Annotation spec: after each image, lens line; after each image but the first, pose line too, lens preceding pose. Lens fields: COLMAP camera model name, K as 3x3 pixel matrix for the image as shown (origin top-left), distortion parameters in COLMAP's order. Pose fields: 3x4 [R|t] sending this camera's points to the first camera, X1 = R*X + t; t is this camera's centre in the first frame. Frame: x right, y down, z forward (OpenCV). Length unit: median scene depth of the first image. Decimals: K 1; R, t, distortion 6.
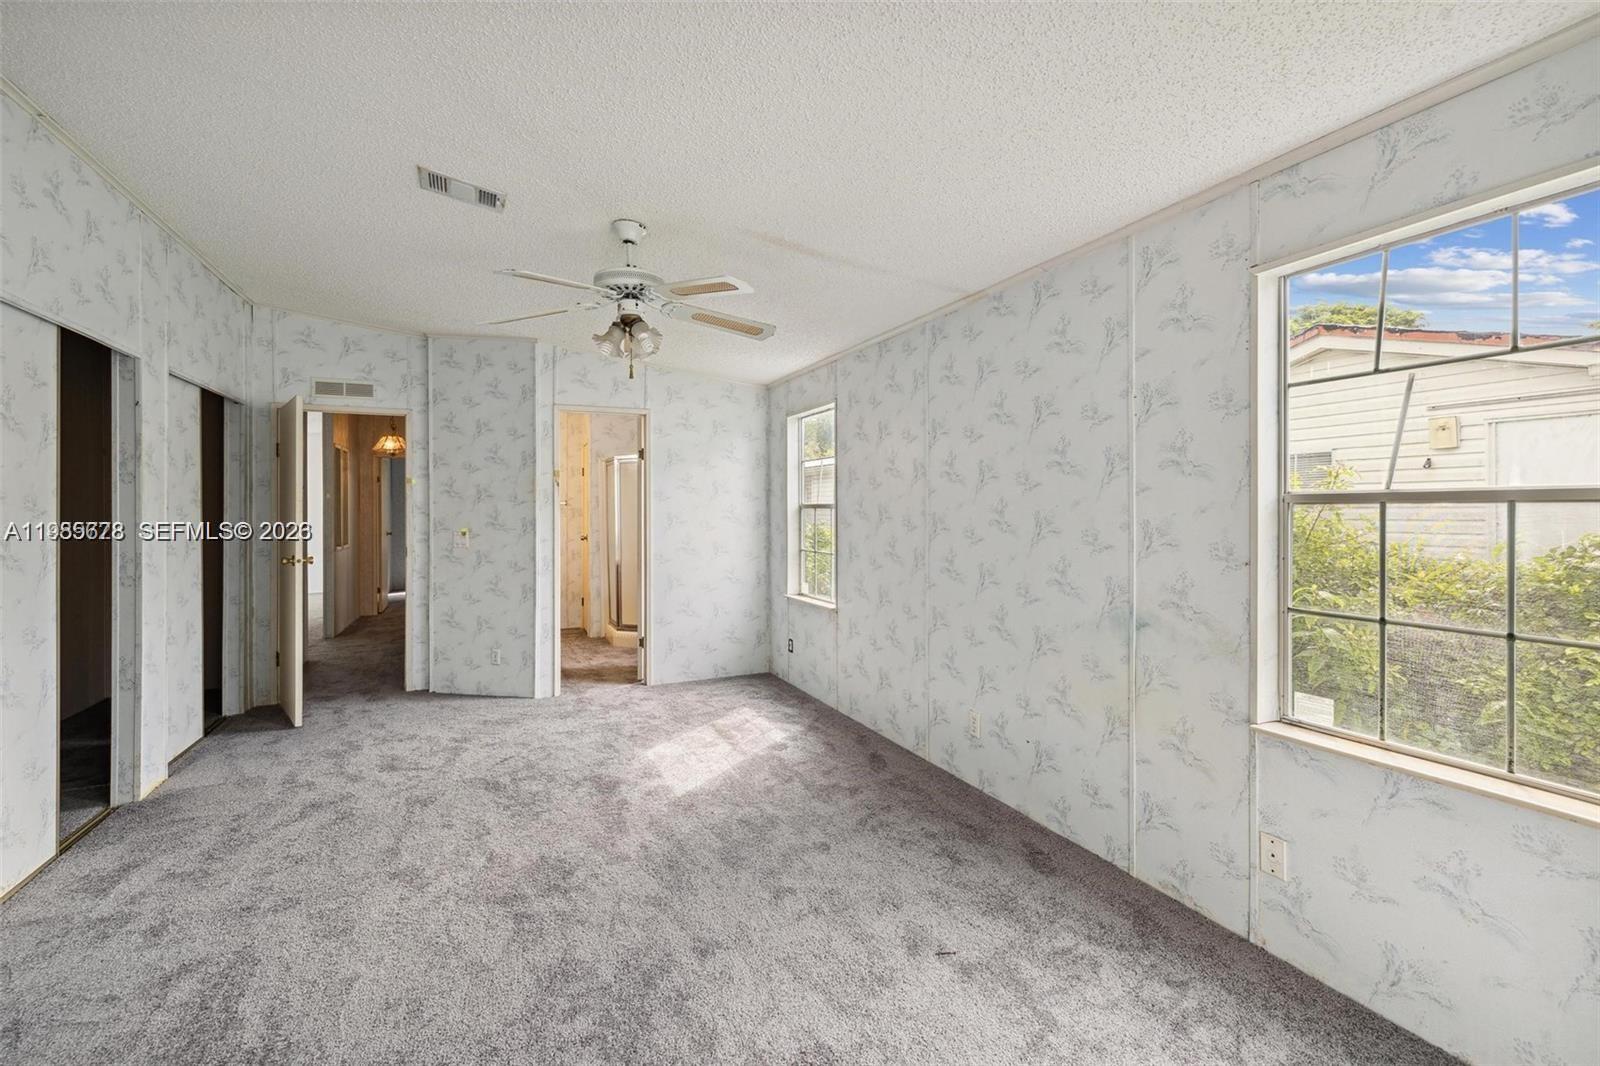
lens RADIAL K [[726.5, 0, 798.4], [0, 726.5, 508.2], [0, 0, 1]] dist [0.000209, 0.000011]
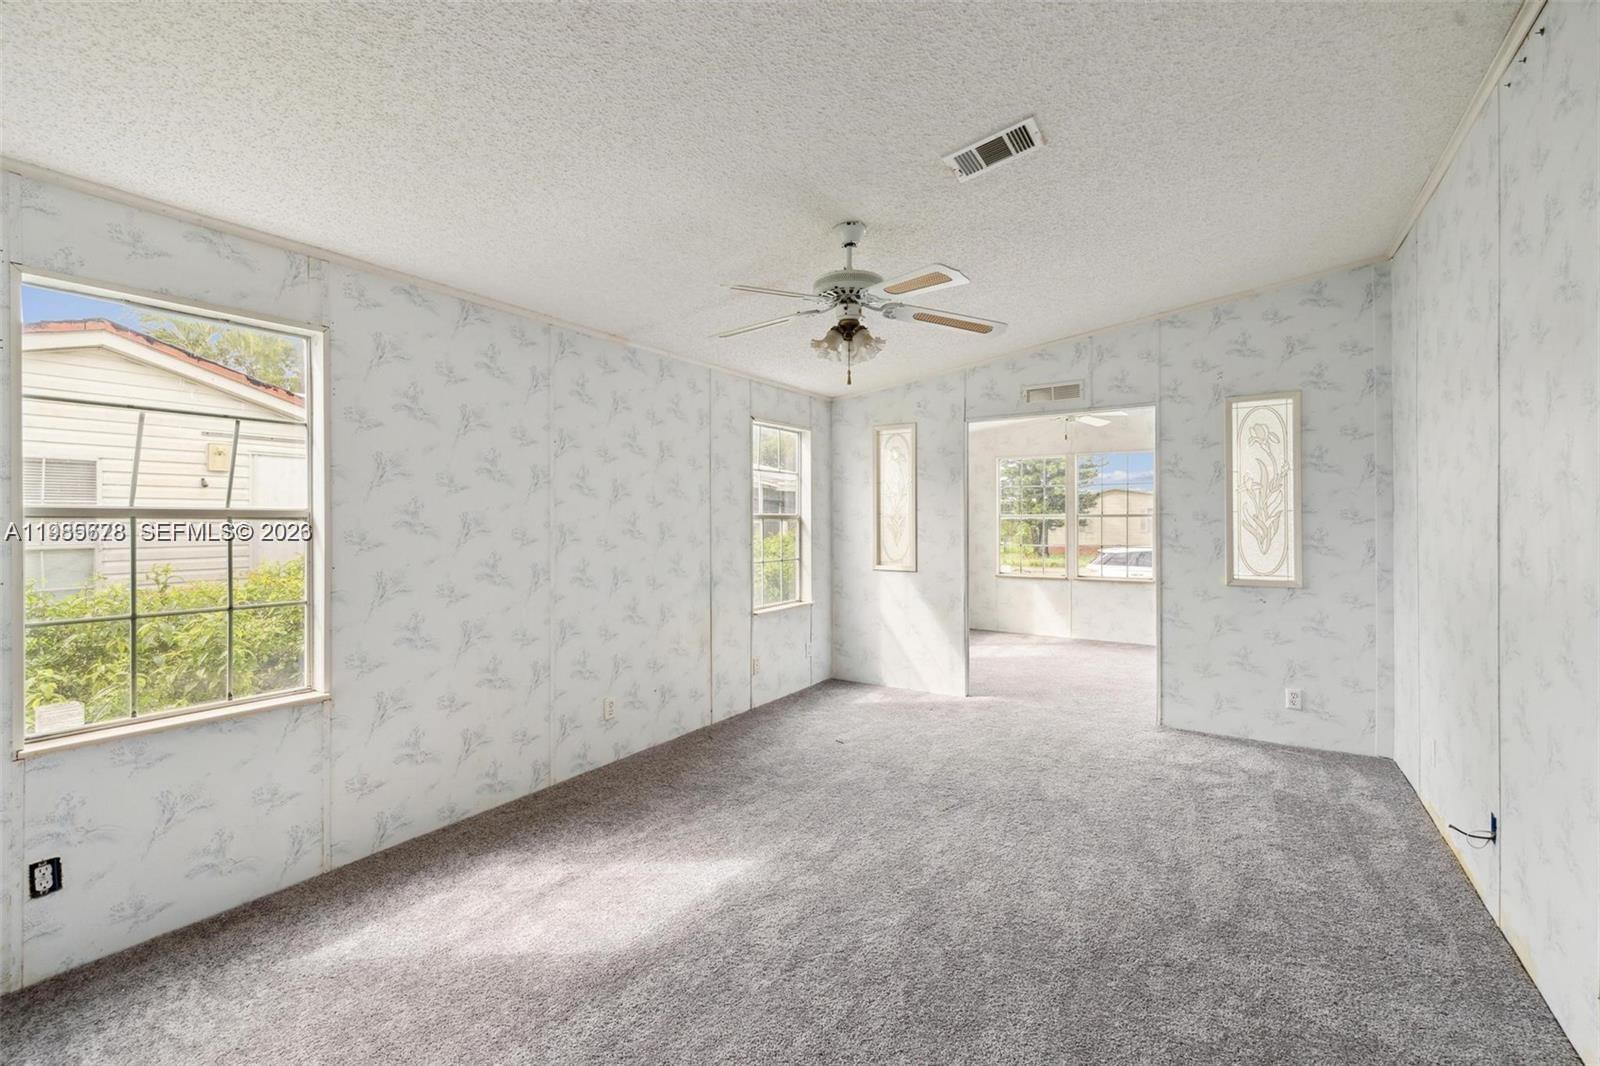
lens RADIAL K [[668.6, 0, 800.0], [0, 668.6, 533.0], [0, 0, 1]] dist [-0.000191, -0.000023]
pose [[-0.541350, -0.008561, 0.840754, -0.468240], [0.003293, 0.999919, 0.012302, 0.005045], [-0.840791, 0.009428, -0.541278, 0.758051]]
